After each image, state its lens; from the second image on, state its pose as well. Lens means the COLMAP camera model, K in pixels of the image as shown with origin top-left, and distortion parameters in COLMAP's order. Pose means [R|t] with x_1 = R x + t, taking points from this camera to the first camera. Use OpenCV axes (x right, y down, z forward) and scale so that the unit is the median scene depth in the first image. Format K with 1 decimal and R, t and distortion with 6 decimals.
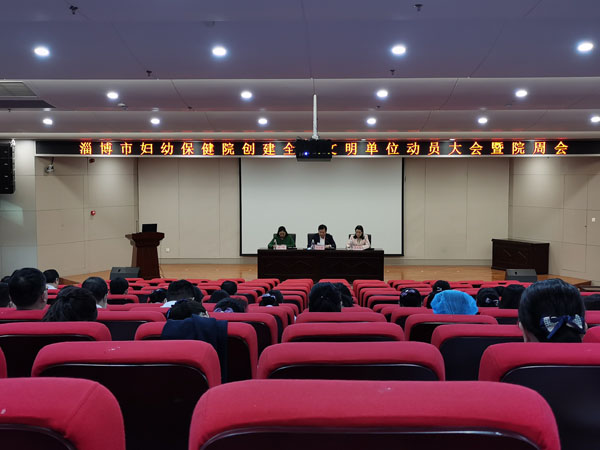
lens RADIAL K [[792.2, 0, 300.0], [0, 792.2, 225.0], [0, 0, 1]] dist [0.042004, 0.030907]
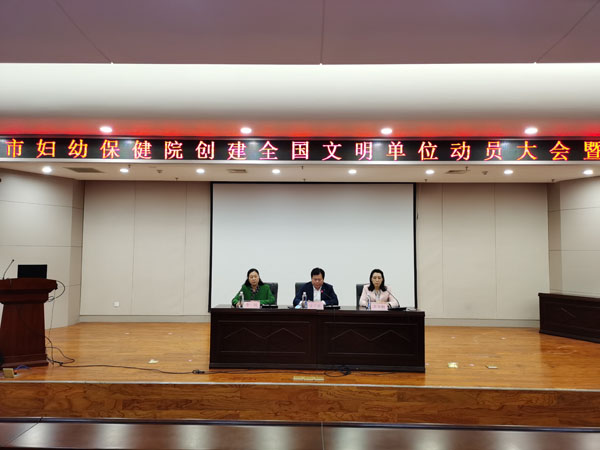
lens RADIAL K [[462.5, 0, 300.0], [0, 462.5, 225.0], [0, 0, 1]] dist [0.043182, -0.011567]
pose [[0.999806, 0.008961, 0.017525, 0.006436], [-0.006750, 0.992459, -0.122387, 0.010436], [-0.018490, 0.122245, 0.992328, 0.633768]]
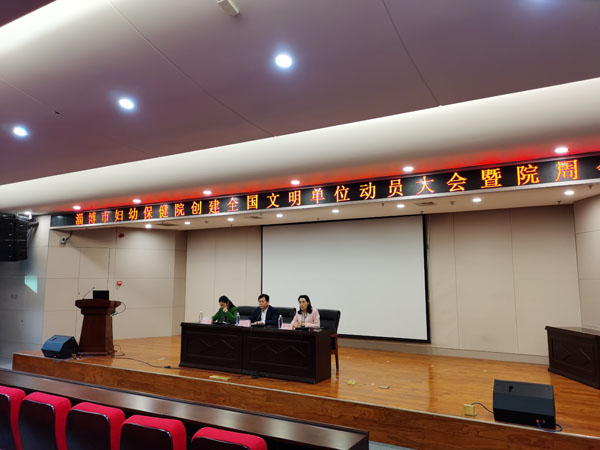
lens RADIAL K [[462.5, 0, 300.0], [0, 462.5, 225.0], [0, 0, 1]] dist [0.043182, -0.011567]
pose [[0.882395, -0.052829, -0.467535, 0.284467], [-0.034682, 0.983671, -0.176605, 0.011513], [0.469230, 0.172050, 0.866153, 0.607442]]
